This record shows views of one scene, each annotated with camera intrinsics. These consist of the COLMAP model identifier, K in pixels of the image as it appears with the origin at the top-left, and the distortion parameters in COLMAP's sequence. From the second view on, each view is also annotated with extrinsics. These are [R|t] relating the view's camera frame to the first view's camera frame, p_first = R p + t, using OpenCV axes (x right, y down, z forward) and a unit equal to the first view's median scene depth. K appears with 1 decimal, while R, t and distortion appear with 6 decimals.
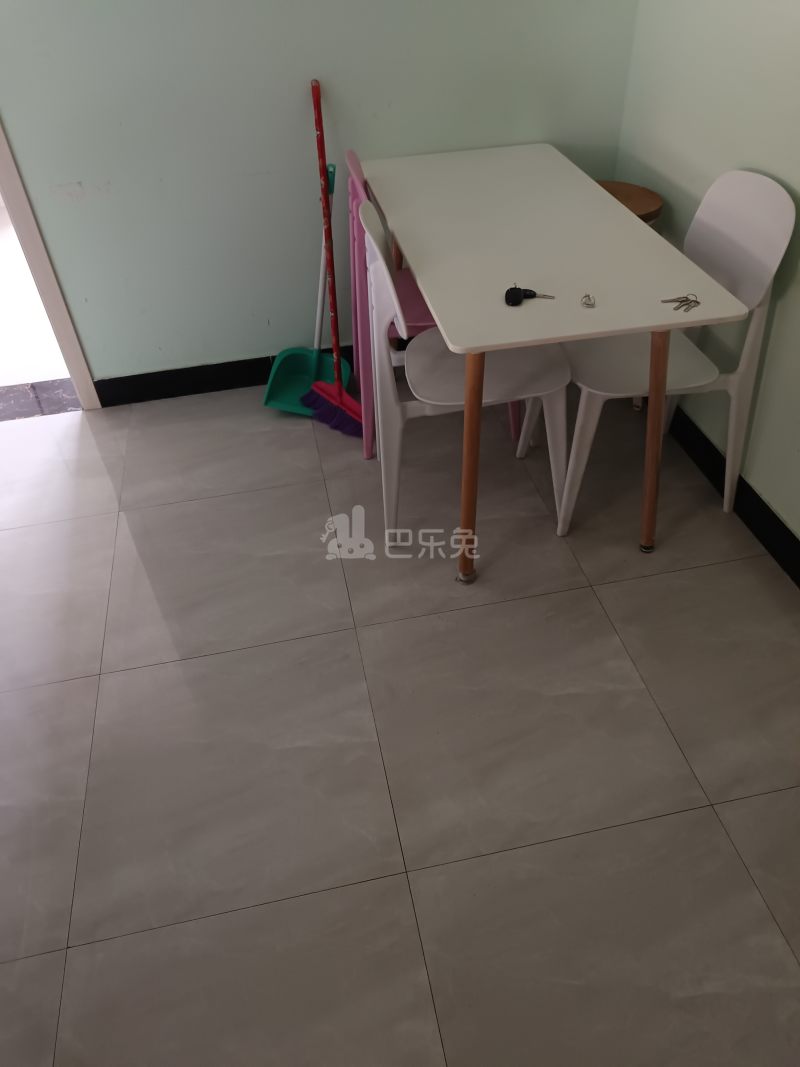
lens RADIAL K [[753.7, 0, 401.9], [0, 753.7, 532.6], [0, 0, 1]] dist [0.003212, 0.008892]
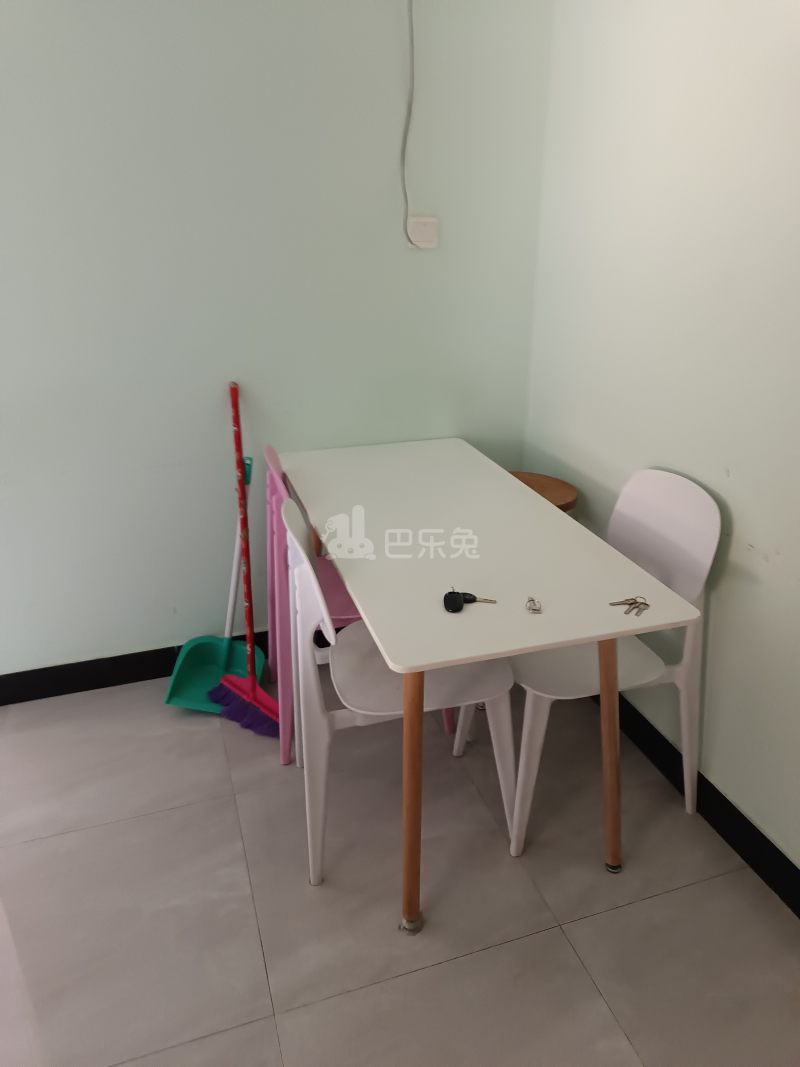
lens RADIAL K [[753.7, 0, 400.0], [0, 753.7, 529.4], [0, 0, 1]] dist [0.003212, 0.008892]
pose [[0.992185, -0.010329, 0.124345, -0.022574], [0.049972, 0.946047, -0.320152, -0.080991], [-0.114329, 0.323864, 0.939171, 0.089347]]
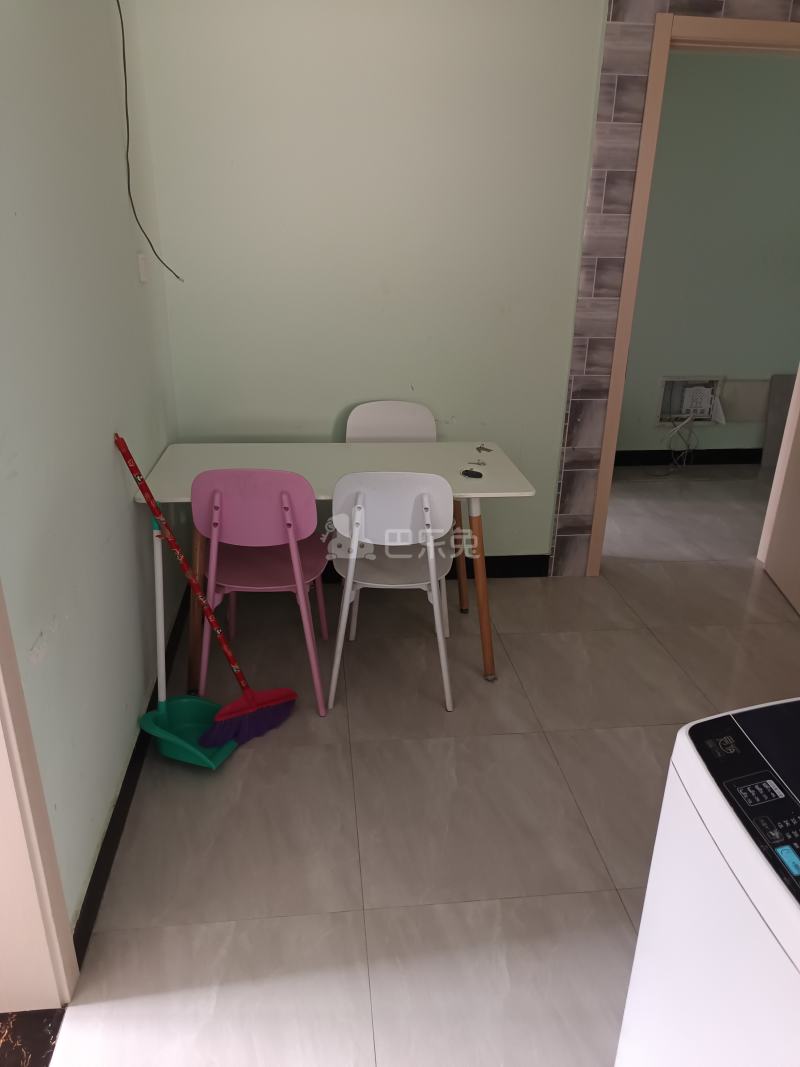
lens RADIAL K [[753.7, 0, 400.0], [0, 753.7, 536.3], [0, 0, 1]] dist [0.003212, 0.008892]
pose [[0.090433, -0.345645, 0.933997, -1.065389], [0.654749, 0.727301, 0.205758, -0.492591], [-0.750417, 0.592927, 0.292083, 0.559858]]
